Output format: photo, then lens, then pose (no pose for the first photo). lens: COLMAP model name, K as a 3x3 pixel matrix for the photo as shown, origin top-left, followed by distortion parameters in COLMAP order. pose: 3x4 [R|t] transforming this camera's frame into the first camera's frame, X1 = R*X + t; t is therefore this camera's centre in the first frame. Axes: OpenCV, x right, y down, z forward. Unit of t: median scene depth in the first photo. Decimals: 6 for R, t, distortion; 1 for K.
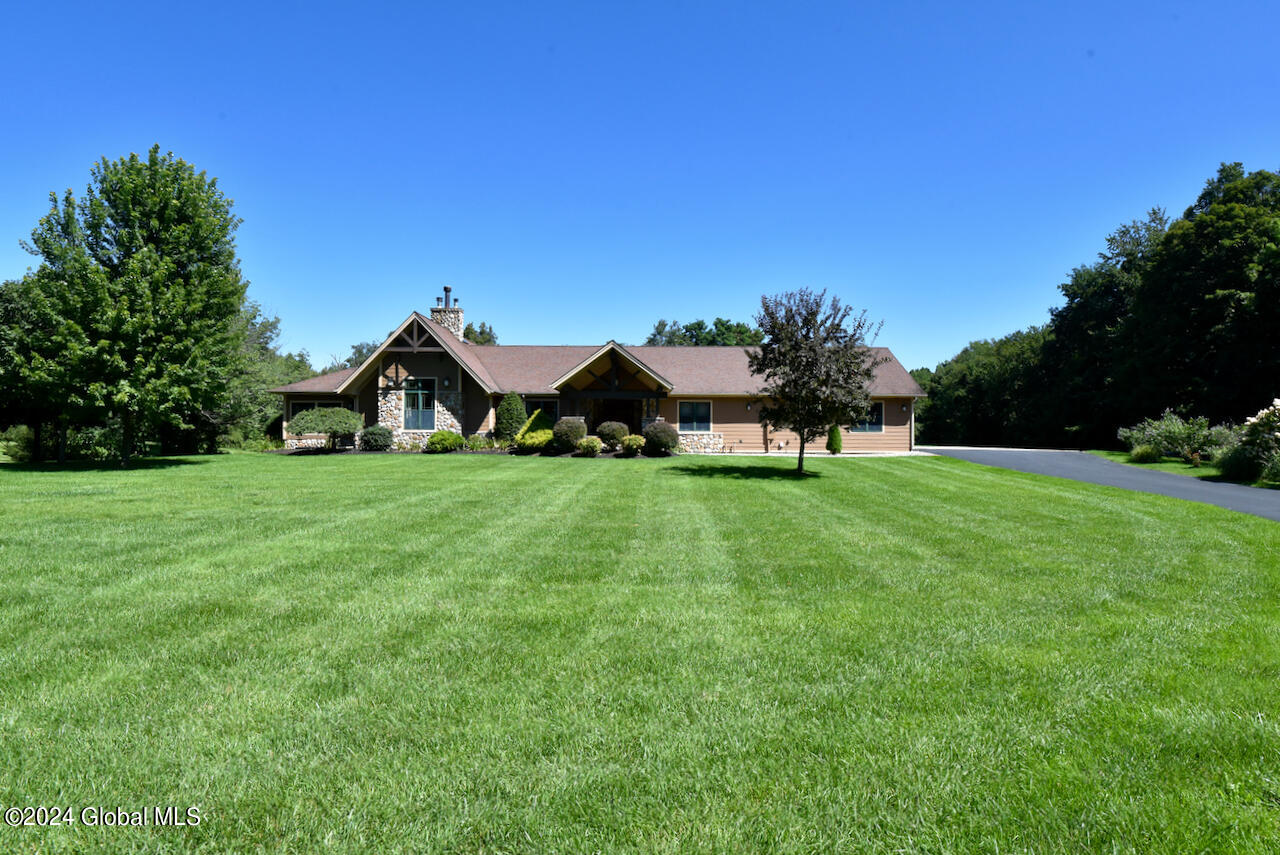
lens RADIAL K [[663.8, 0, 640.0], [0, 663.8, 427.5], [0, 0, 1]] dist [-0.030910, -0.000212]
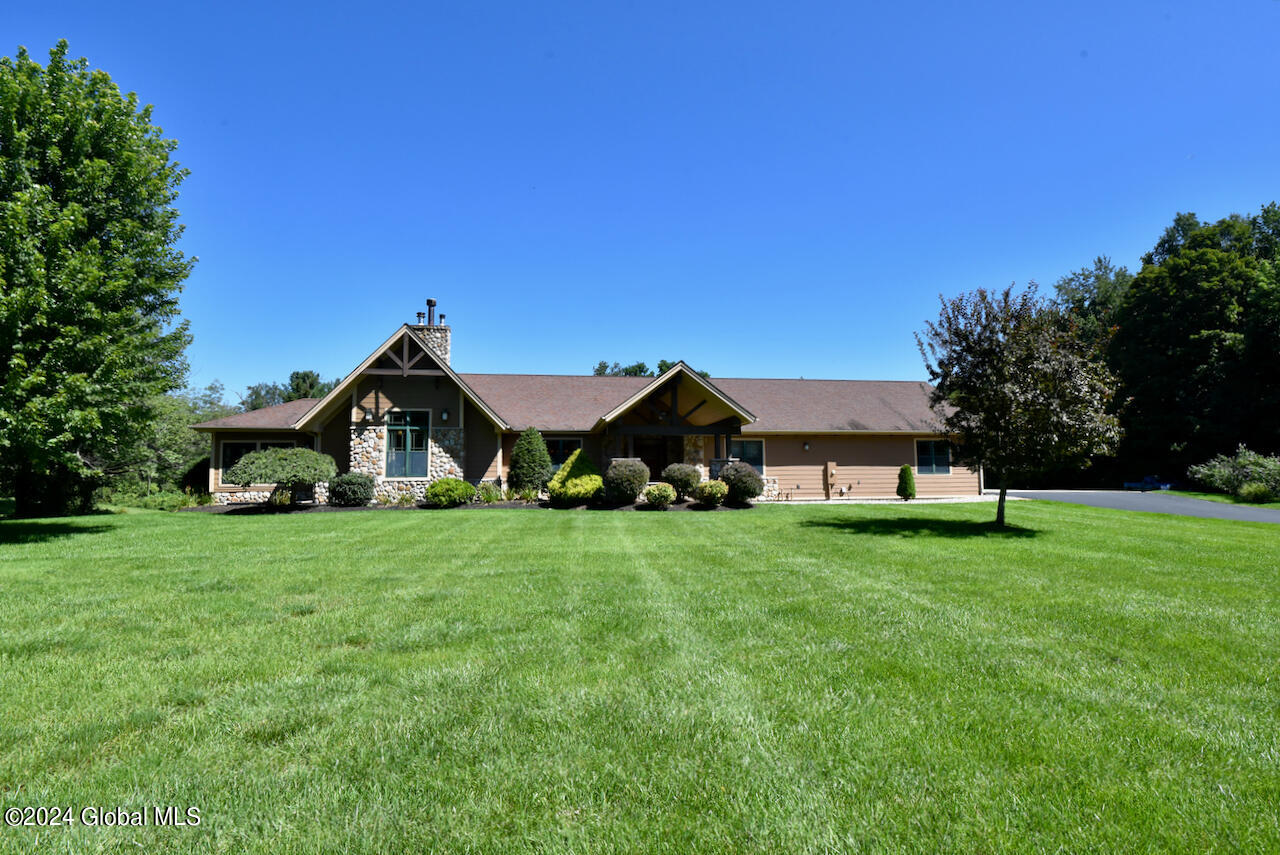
lens RADIAL K [[654.4, 0, 640.0], [0, 654.4, 427.5], [0, 0, 1]] dist [-0.028006, -0.001022]
pose [[0.987806, 0.000270, 0.155687, -0.185539], [0.011096, 0.997334, -0.072130, 0.003228], [-0.155291, 0.072978, 0.985169, 0.213462]]
